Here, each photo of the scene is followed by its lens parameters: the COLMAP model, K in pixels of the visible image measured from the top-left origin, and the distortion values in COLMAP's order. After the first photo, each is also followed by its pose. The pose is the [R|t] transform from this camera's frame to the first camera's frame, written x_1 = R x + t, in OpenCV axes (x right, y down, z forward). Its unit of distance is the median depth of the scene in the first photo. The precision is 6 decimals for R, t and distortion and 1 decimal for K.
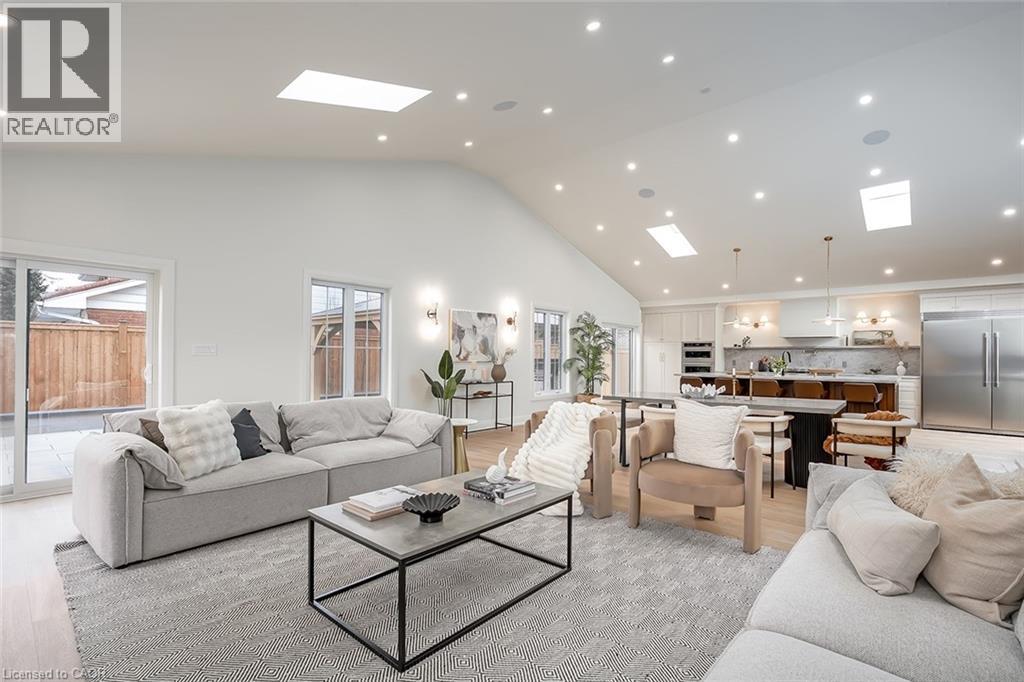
lens RADIAL K [[472.4, 0, 514.3], [0, 472.4, 356.1], [0, 0, 1]] dist [-0.002865, -0.000397]
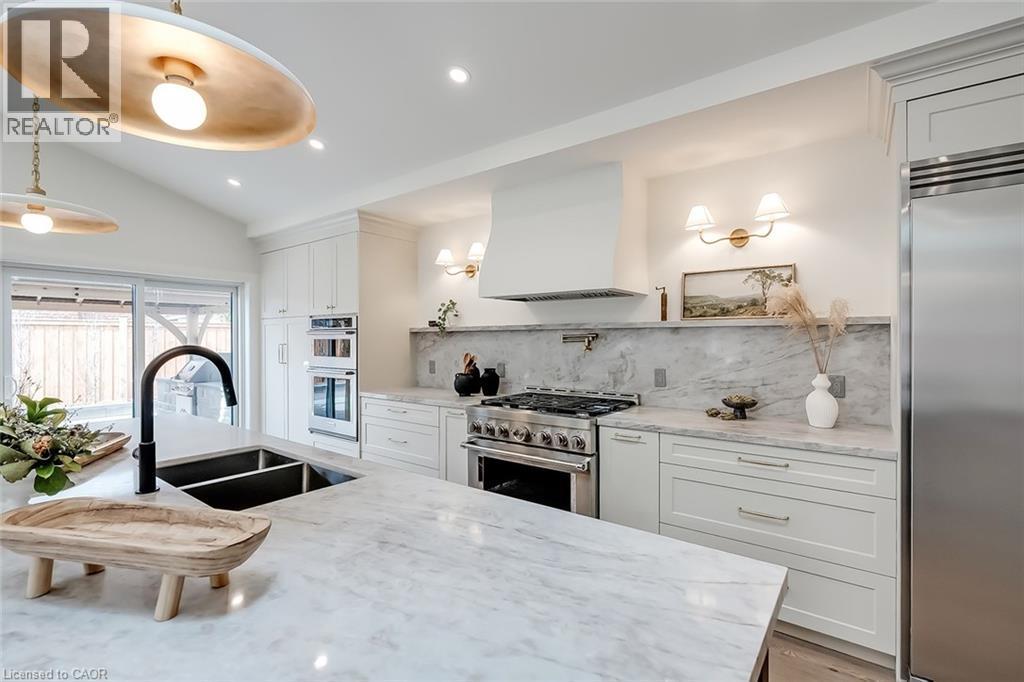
lens RADIAL K [[474.9, 0, 512.0], [0, 474.9, 341.0], [0, 0, 1]] dist [0.000822, 0.000346]
pose [[0.997280, -0.010968, 0.072890, 0.518204], [0.010627, 0.999931, 0.005058, -0.009645], [-0.072941, -0.004270, 0.997327, 0.615770]]
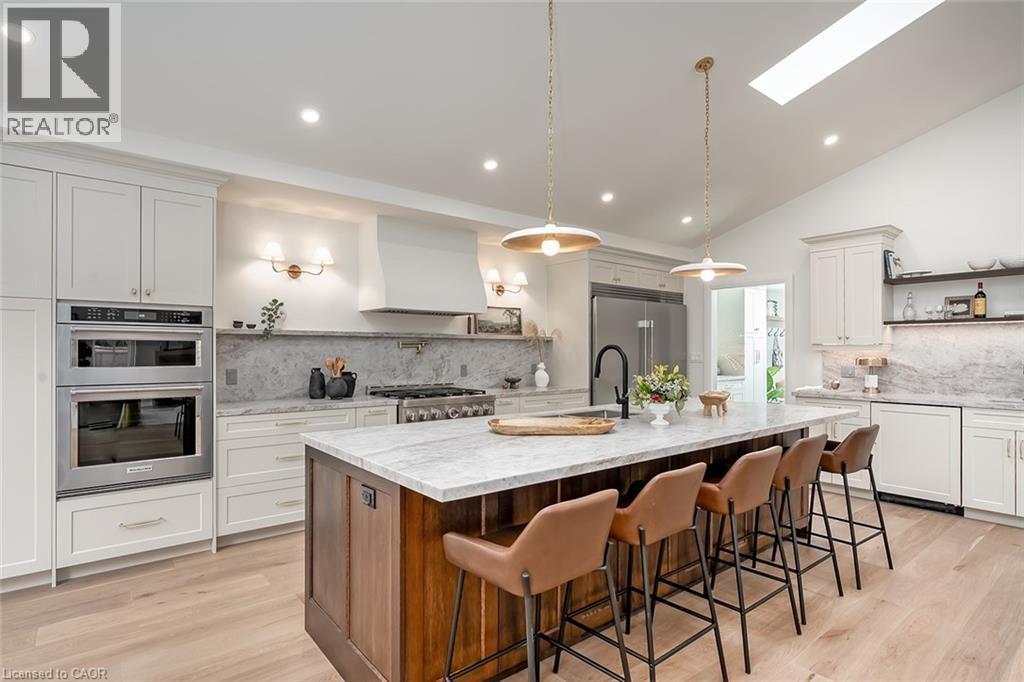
lens RADIAL K [[517.0, 0, 499.5], [0, 517.0, 343.8], [0, 0, 1]] dist [-0.002250, -0.000657]
pose [[0.190151, 0.005455, 0.981740, 0.155248], [-0.000429, 0.999985, -0.005474, -0.007489], [-0.981755, 0.000620, 0.190150, 0.772579]]
